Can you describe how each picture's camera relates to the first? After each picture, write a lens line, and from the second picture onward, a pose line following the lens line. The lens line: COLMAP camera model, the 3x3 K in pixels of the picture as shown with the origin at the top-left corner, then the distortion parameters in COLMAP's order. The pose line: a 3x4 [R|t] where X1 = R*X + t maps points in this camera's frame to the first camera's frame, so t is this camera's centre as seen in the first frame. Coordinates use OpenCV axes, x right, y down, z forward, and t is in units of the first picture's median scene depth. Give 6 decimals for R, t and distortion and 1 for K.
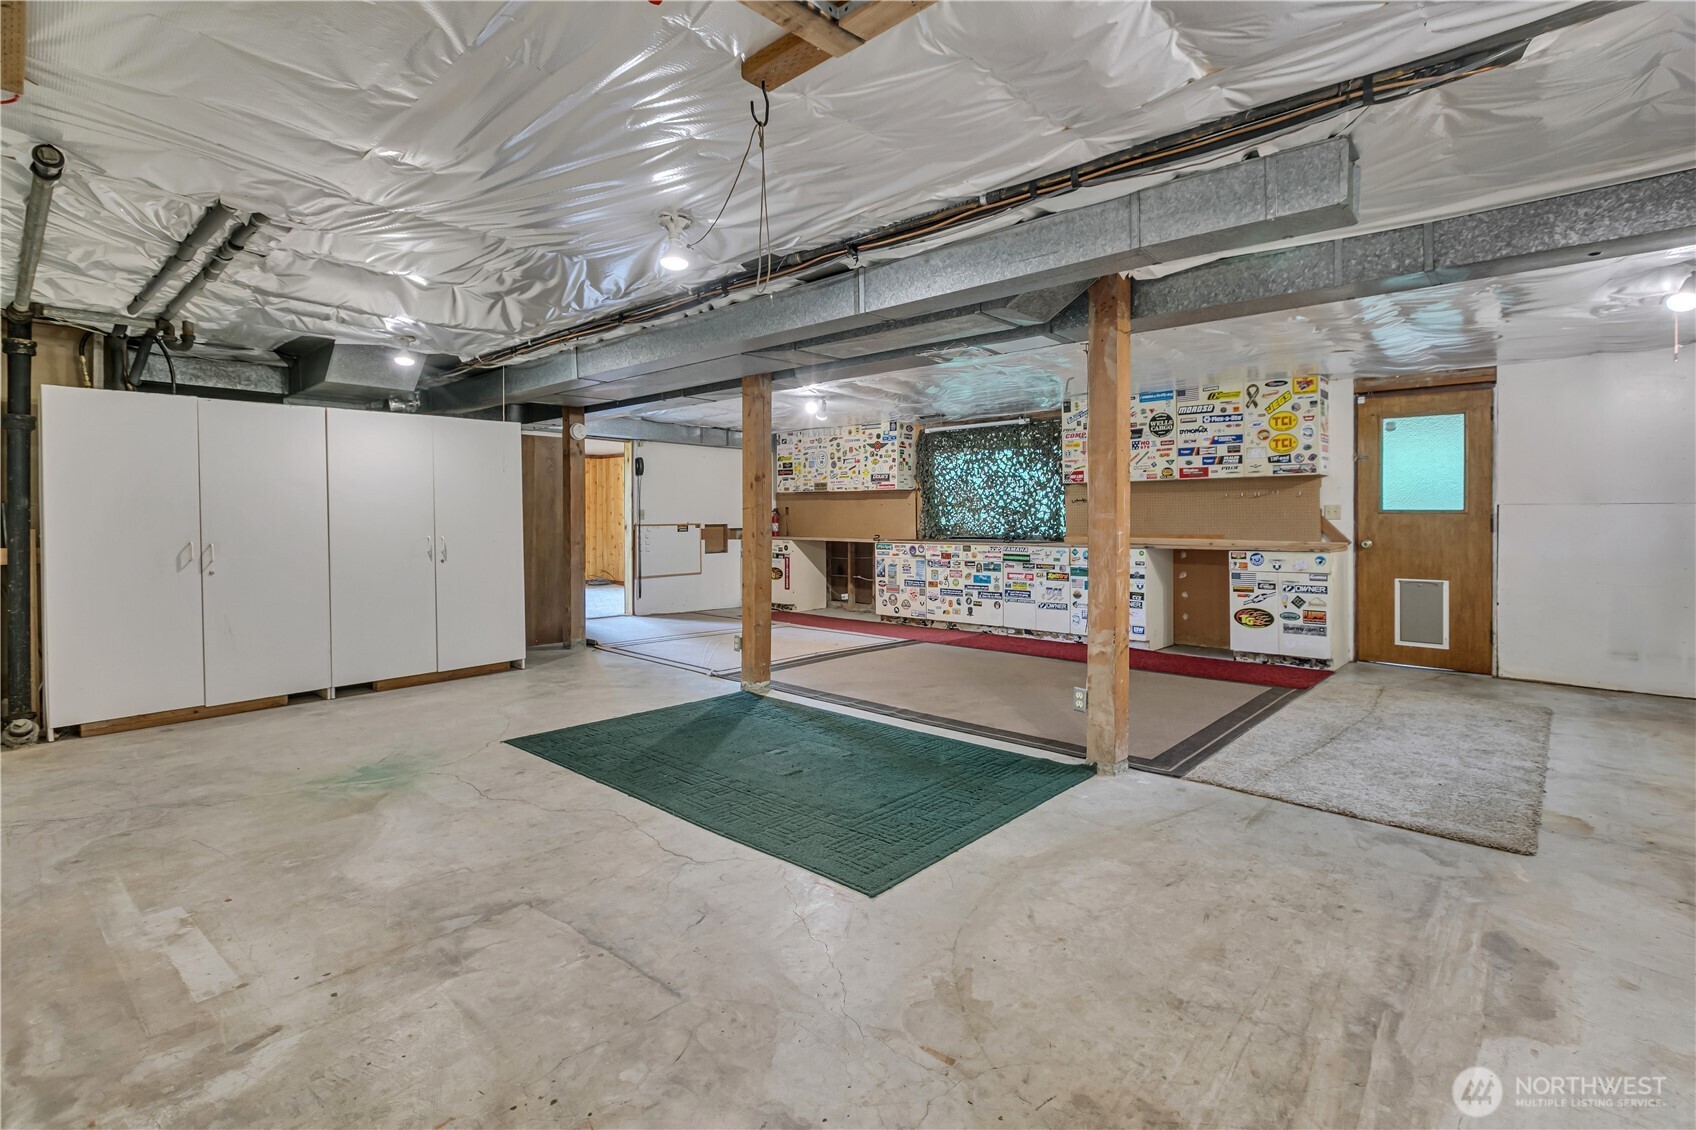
lens RADIAL K [[775.3, 0, 855.9], [0, 775.3, 515.1], [0, 0, 1]] dist [-0.002847, -0.000518]
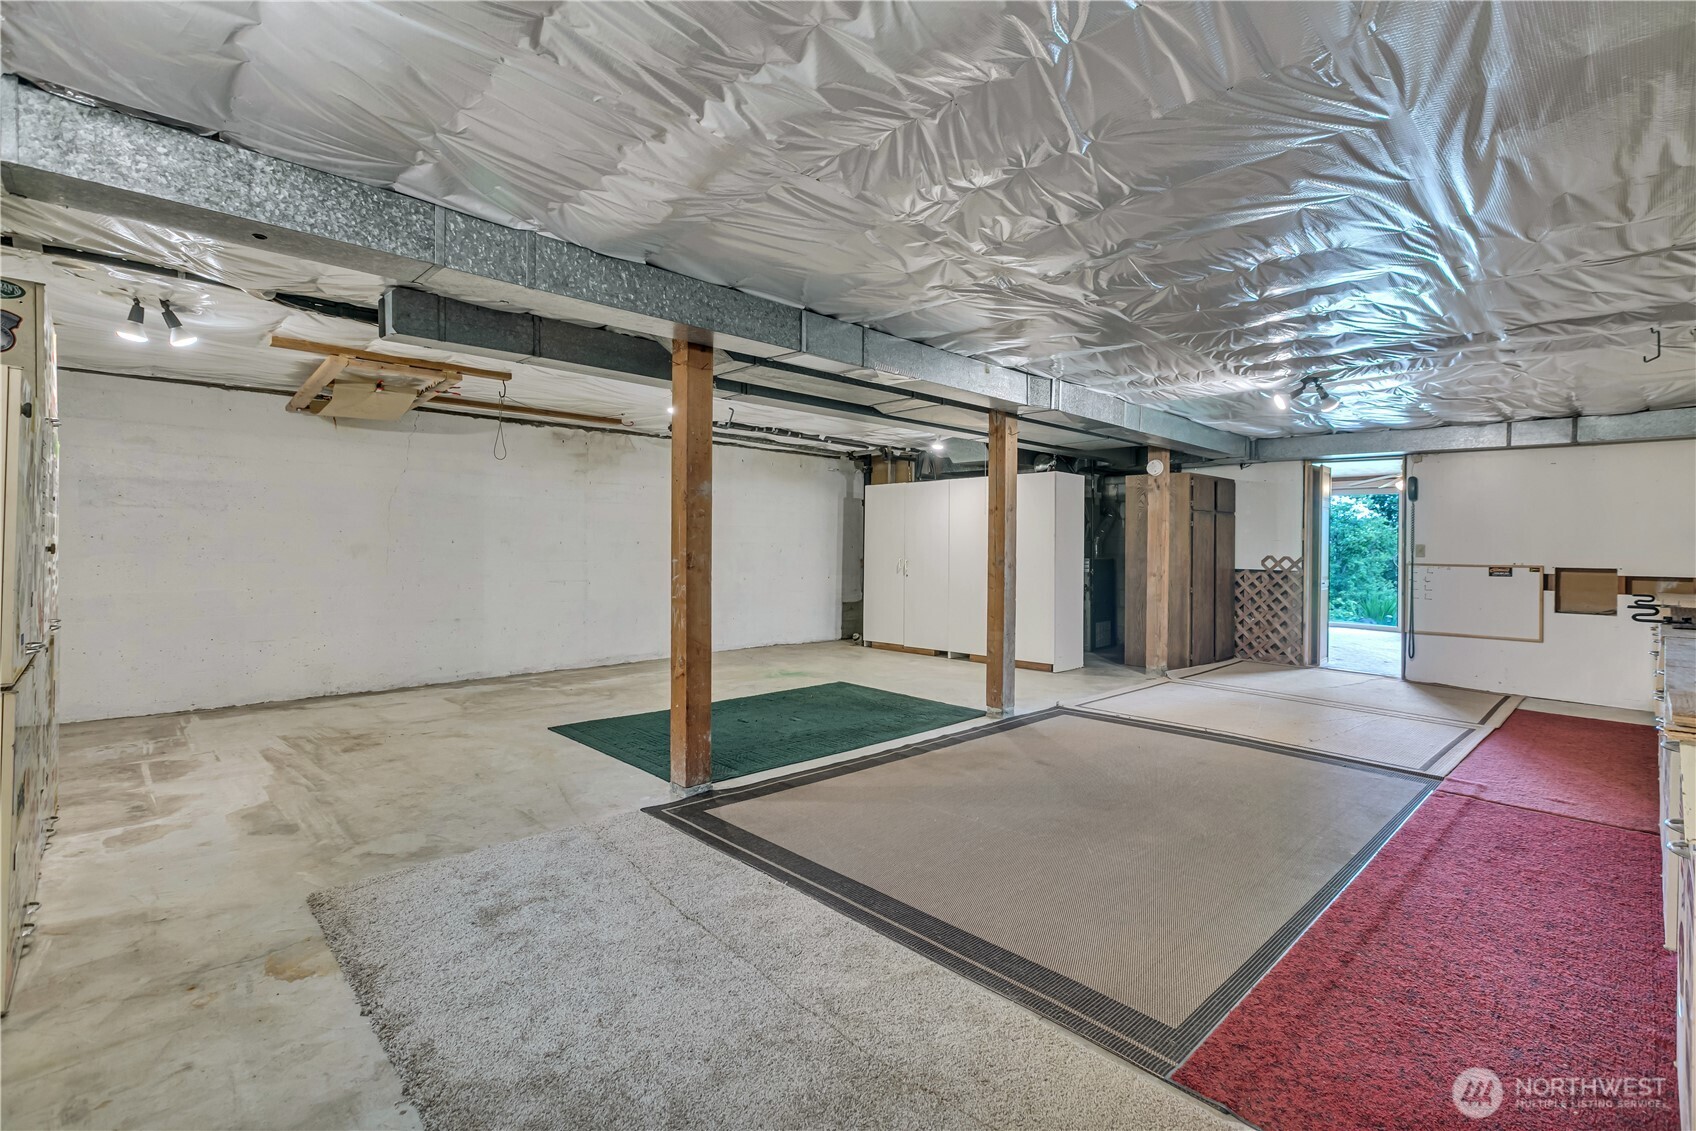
lens RADIAL K [[775.3, 0, 875.7], [0, 775.3, 549.2], [0, 0, 1]] dist [-0.002847, -0.000518]
pose [[-0.045594, 0.006605, -0.998938, 0.720368], [-0.013574, 0.999882, 0.007231, -0.000620], [0.998868, 0.013889, -0.045499, 0.697673]]
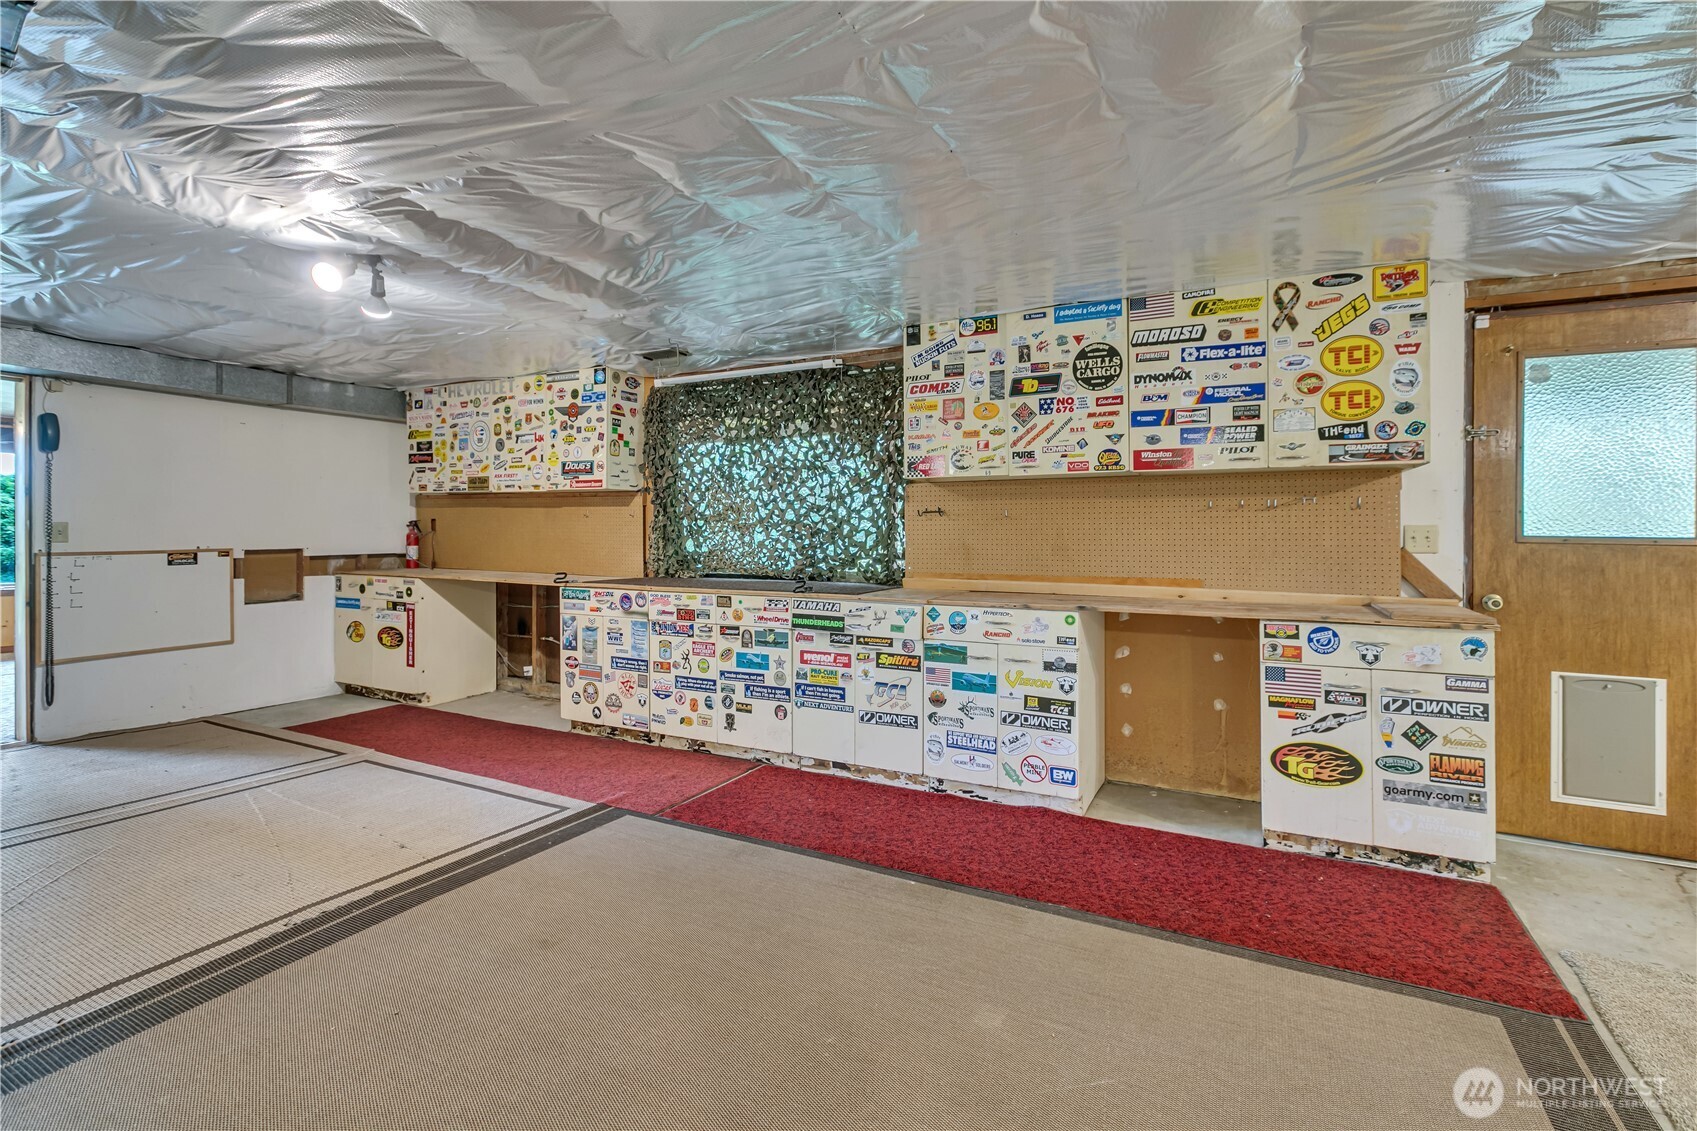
lens RADIAL K [[775.7, 0, 865.5], [0, 775.7, 527.5], [0, 0, 1]] dist [-0.002847, -0.000518]
pose [[0.961832, 0.004838, 0.273600, 0.107957], [-0.005171, 0.999987, 0.000496, -0.009153], [-0.273593, -0.001892, 0.961844, 0.556615]]
